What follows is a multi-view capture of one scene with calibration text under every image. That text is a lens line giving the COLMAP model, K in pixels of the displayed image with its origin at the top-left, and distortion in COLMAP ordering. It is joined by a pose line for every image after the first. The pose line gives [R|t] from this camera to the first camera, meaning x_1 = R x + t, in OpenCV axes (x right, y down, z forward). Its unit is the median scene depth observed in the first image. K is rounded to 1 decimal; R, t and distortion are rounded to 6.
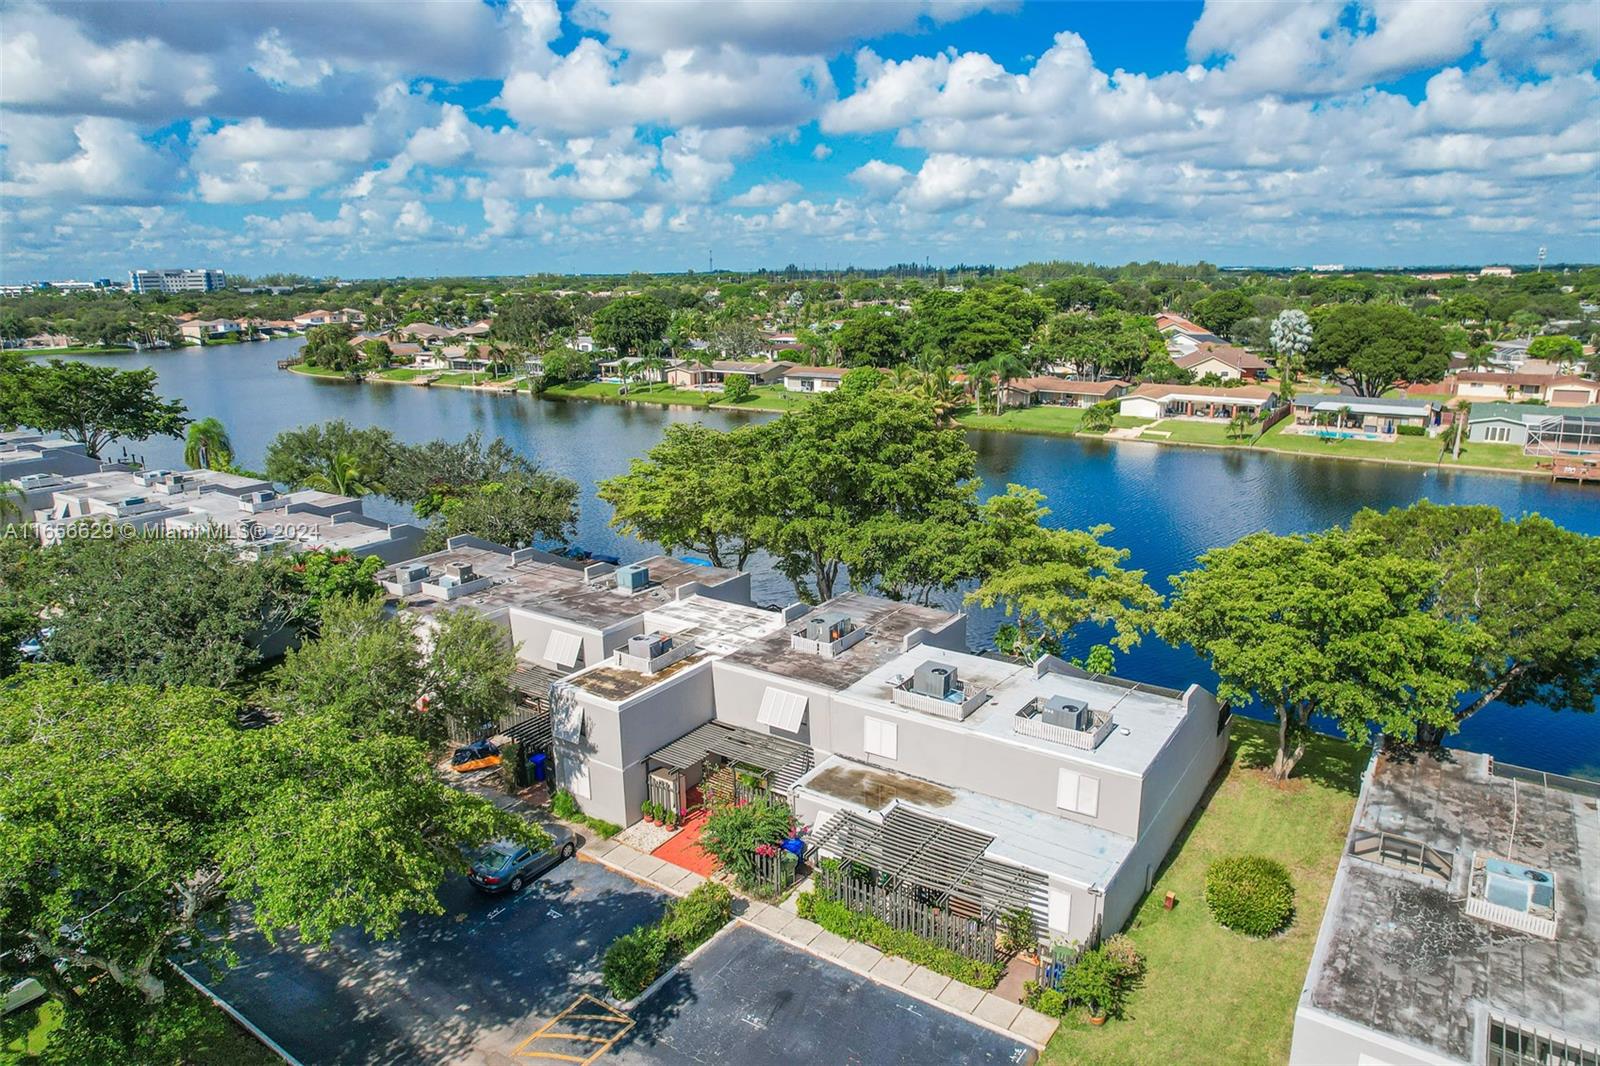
lens RADIAL K [[1000.9, 0, 815.6], [0, 1000.9, 515.4], [0, 0, 1]] dist [-0.018320, -0.025976]
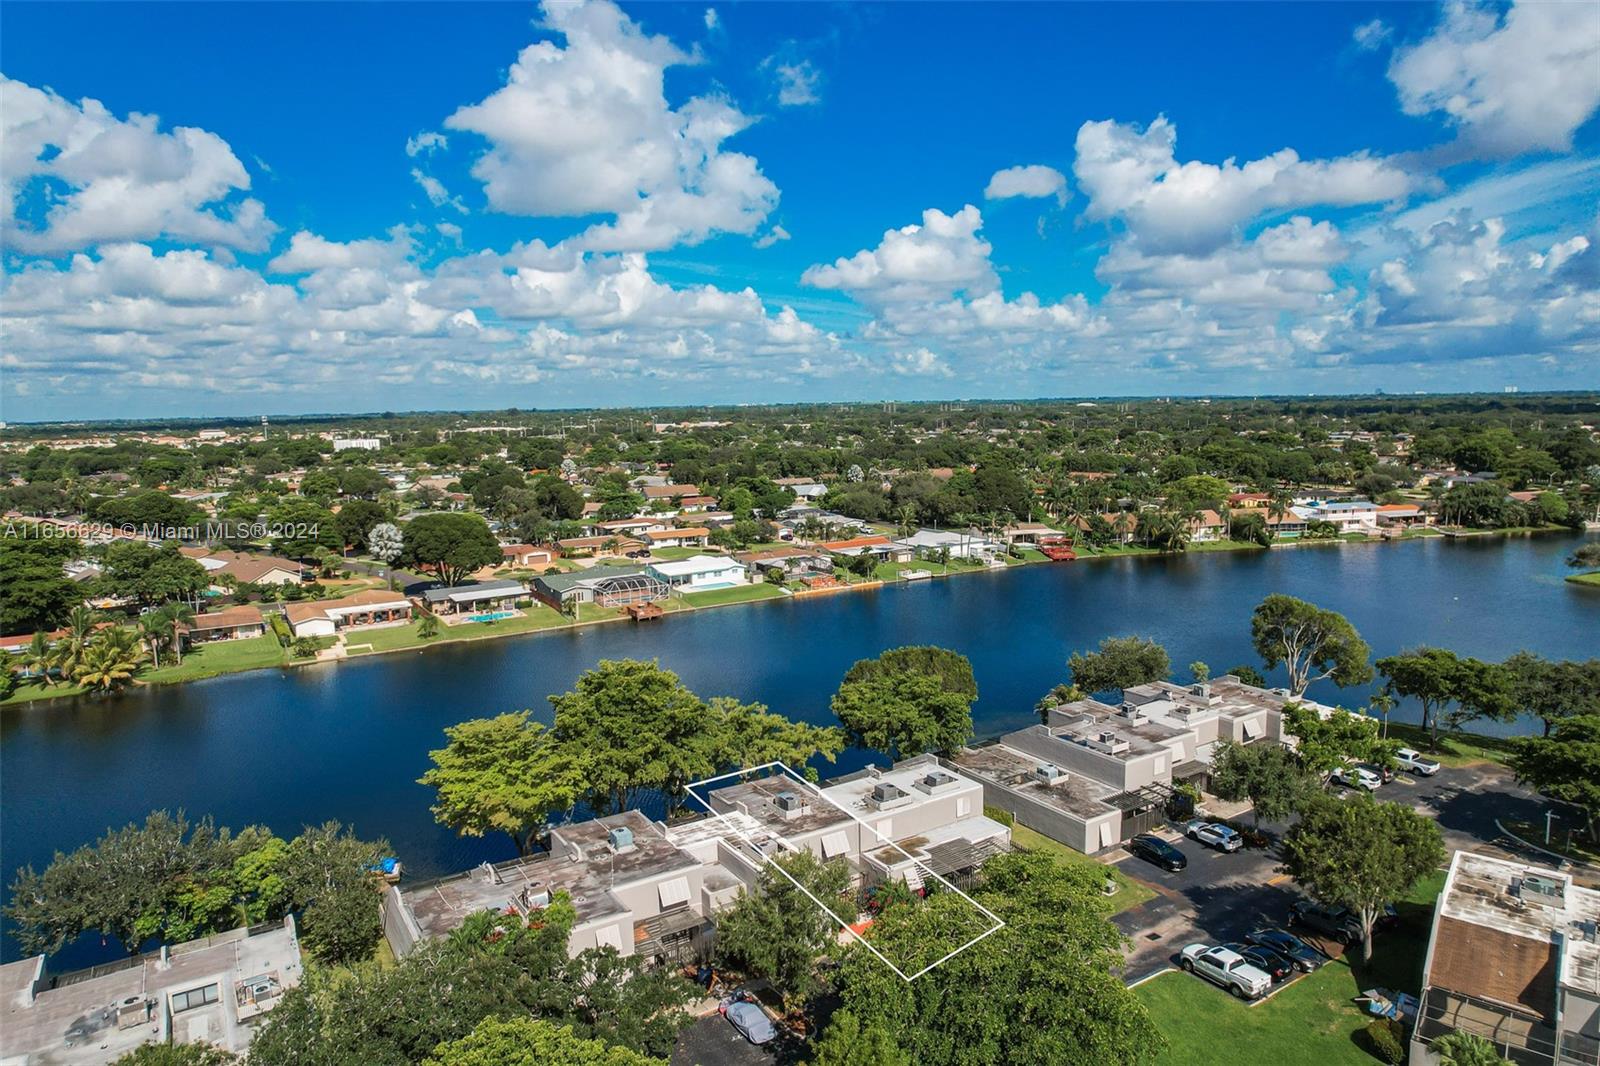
lens RADIAL K [[1002.5, 0, 800.0], [0, 1002.5, 533.0], [0, 0, 1]] dist [-0.065036, 0.063653]
pose [[0.407213, -0.110834, 0.906583, -1.619451], [0.231188, 0.972792, 0.015085, -0.386701], [-0.883589, 0.203449, 0.421758, 0.209149]]
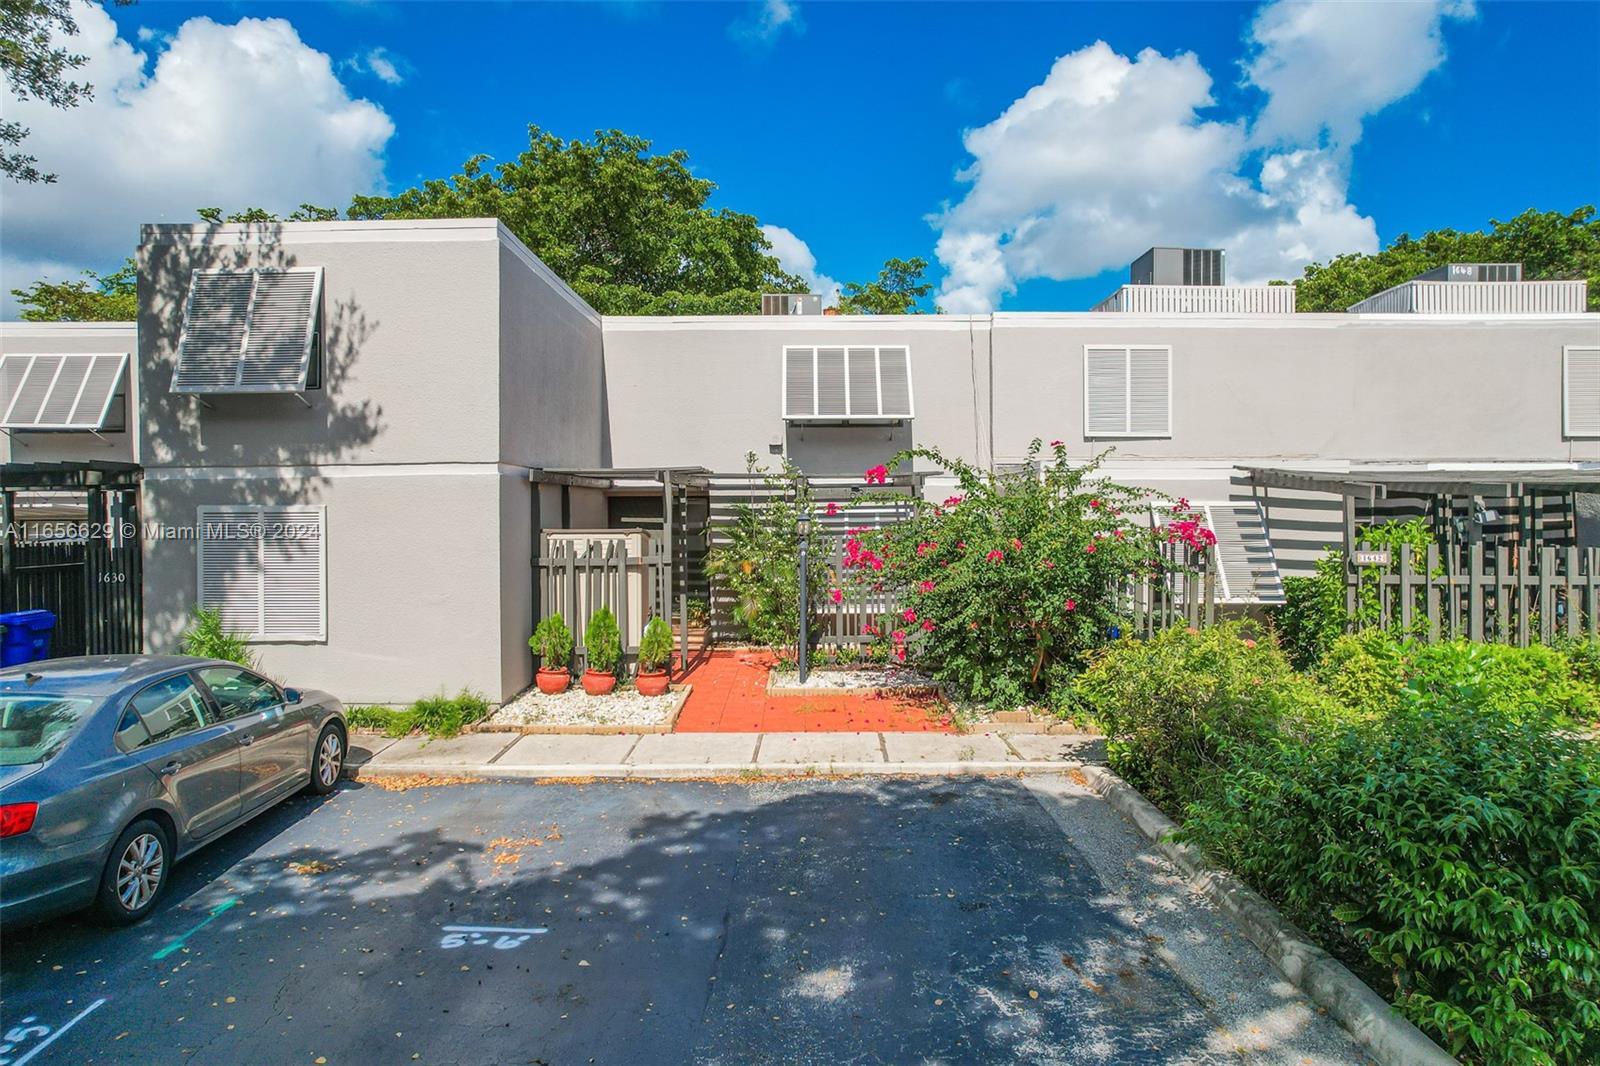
lens RADIAL K [[1000.9, 0, 815.6], [0, 1000.9, 515.4], [0, 0, 1]] dist [-0.018320, -0.025976]
pose [[0.817153, 0.006379, 0.576385, -0.274532], [0.127910, 0.973002, -0.192110, 0.323181], [-0.562049, 0.230709, 0.794276, 0.710261]]
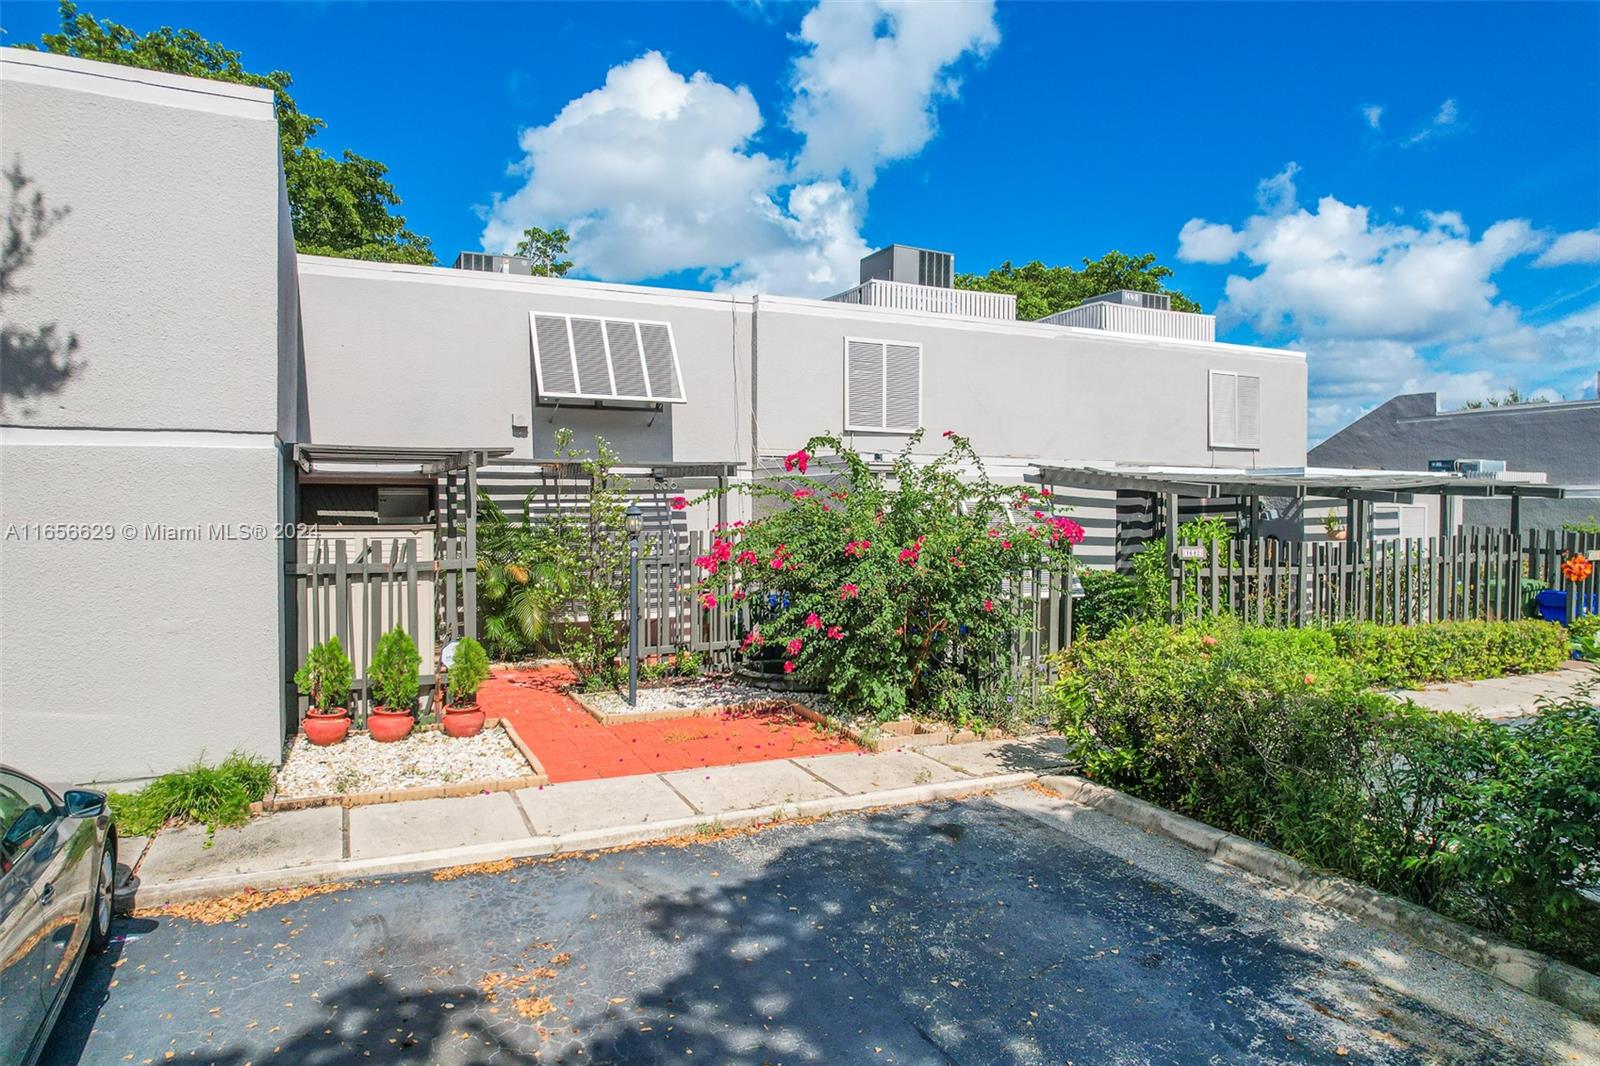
lens RADIAL K [[1002.5, 0, 800.0], [0, 1002.5, 533.0], [0, 0, 1]] dist [-0.065036, 0.063653]
pose [[0.507364, -0.005520, 0.861714, -0.302210], [0.189299, 0.976268, -0.105202, 0.304896], [-0.840683, 0.216497, 0.496368, 0.795044]]
